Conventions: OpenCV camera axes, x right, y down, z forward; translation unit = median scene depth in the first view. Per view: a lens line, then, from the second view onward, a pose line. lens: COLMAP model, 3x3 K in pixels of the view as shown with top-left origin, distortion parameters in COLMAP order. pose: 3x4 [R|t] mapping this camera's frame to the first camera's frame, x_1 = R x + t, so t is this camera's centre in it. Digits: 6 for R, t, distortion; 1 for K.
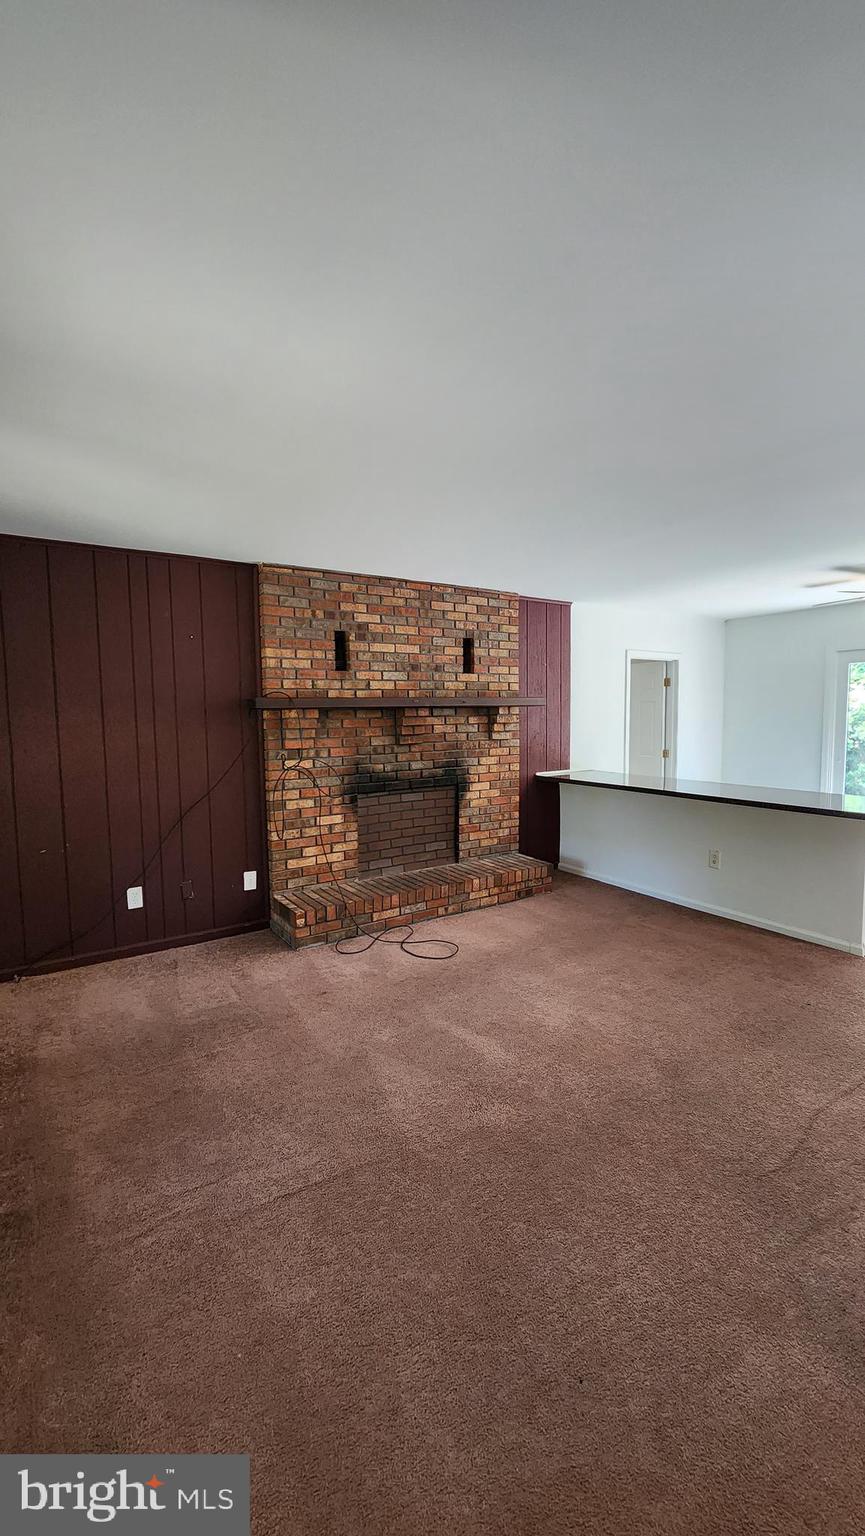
lens RADIAL K [[630.1, 0, 433.6], [0, 630.1, 765.5], [0, 0, 1]] dist [0.001542, 0.000109]
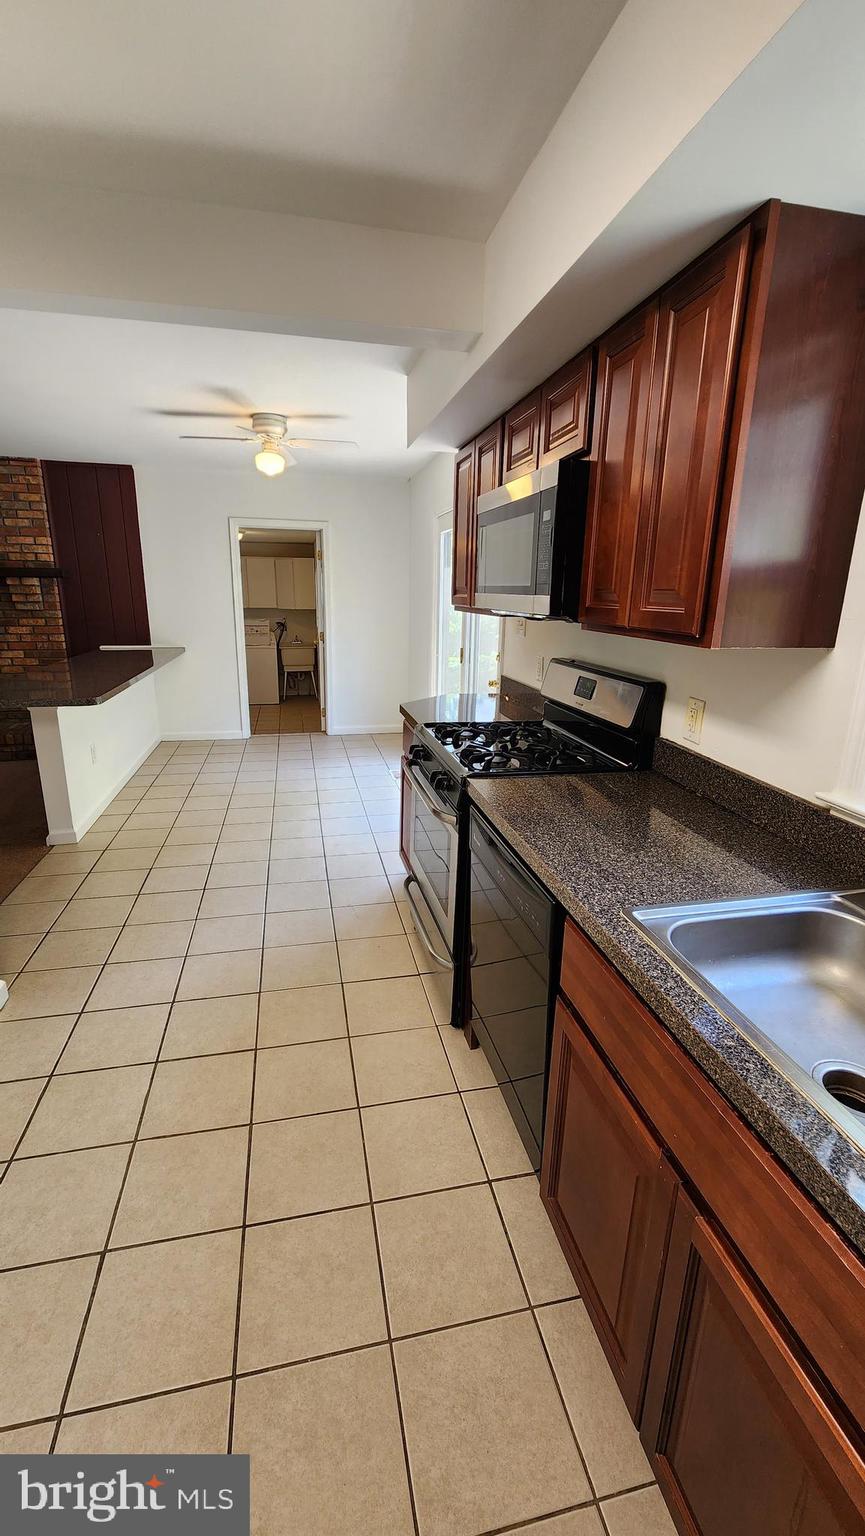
lens RADIAL K [[630.1, 0, 432.5], [0, 630.1, 767.8], [0, 0, 1]] dist [0.001542, 0.000109]
pose [[0.933589, 0.127055, -0.335065, 1.291574], [-0.058467, 0.976511, 0.207383, -0.048644], [0.353544, -0.174020, 0.919089, 0.268022]]
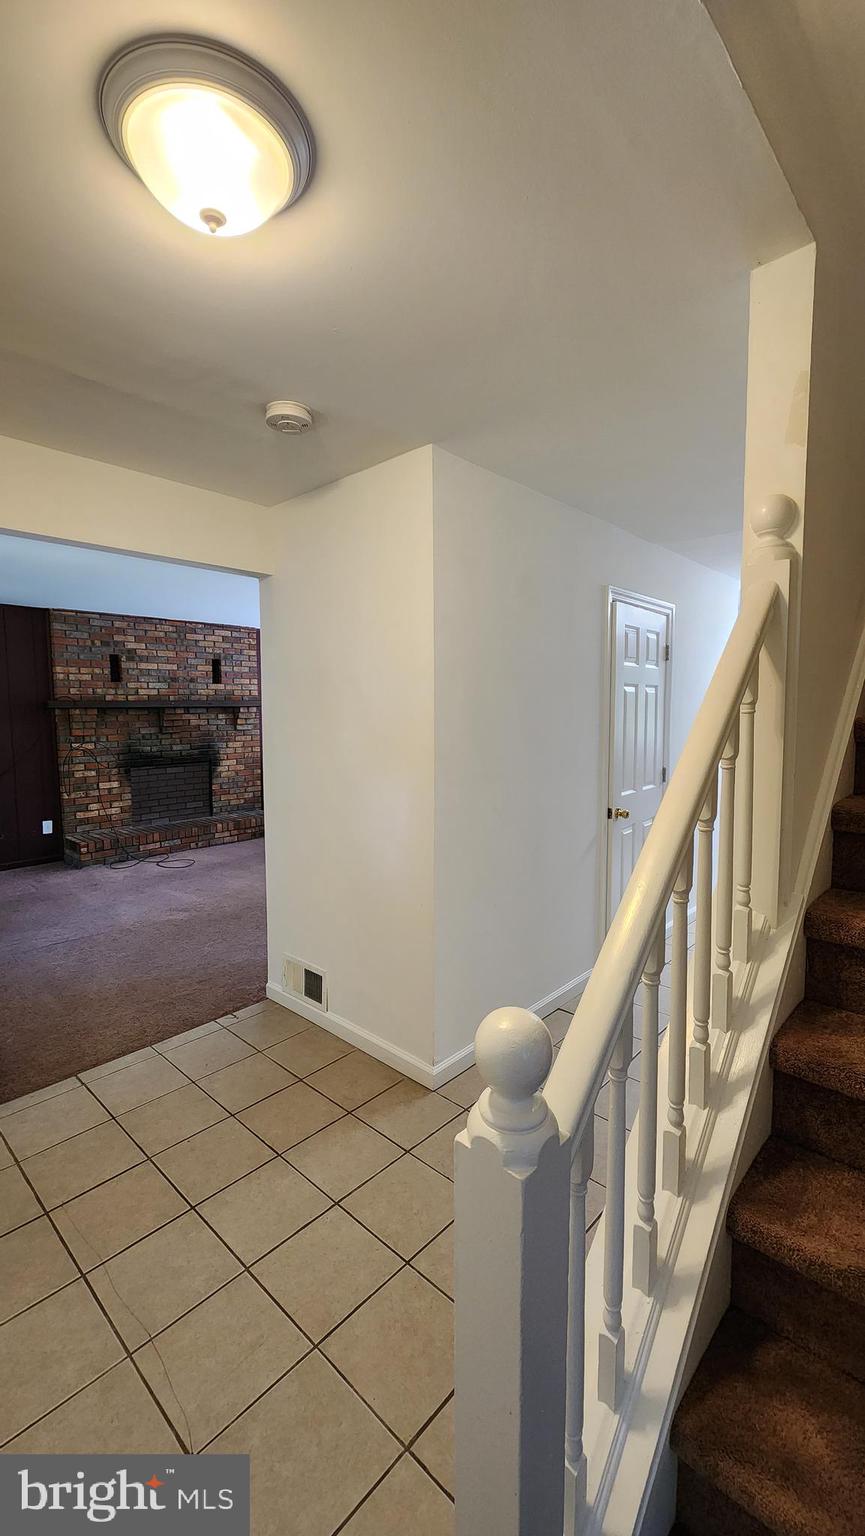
lens RADIAL K [[630.1, 0, 430.0], [0, 630.1, 765.7], [0, 0, 1]] dist [0.001542, 0.000109]
pose [[0.972590, -0.014914, 0.232046, 0.213648], [0.013250, 0.999874, 0.008728, 0.038636], [-0.232147, -0.005414, 0.972666, -0.568888]]
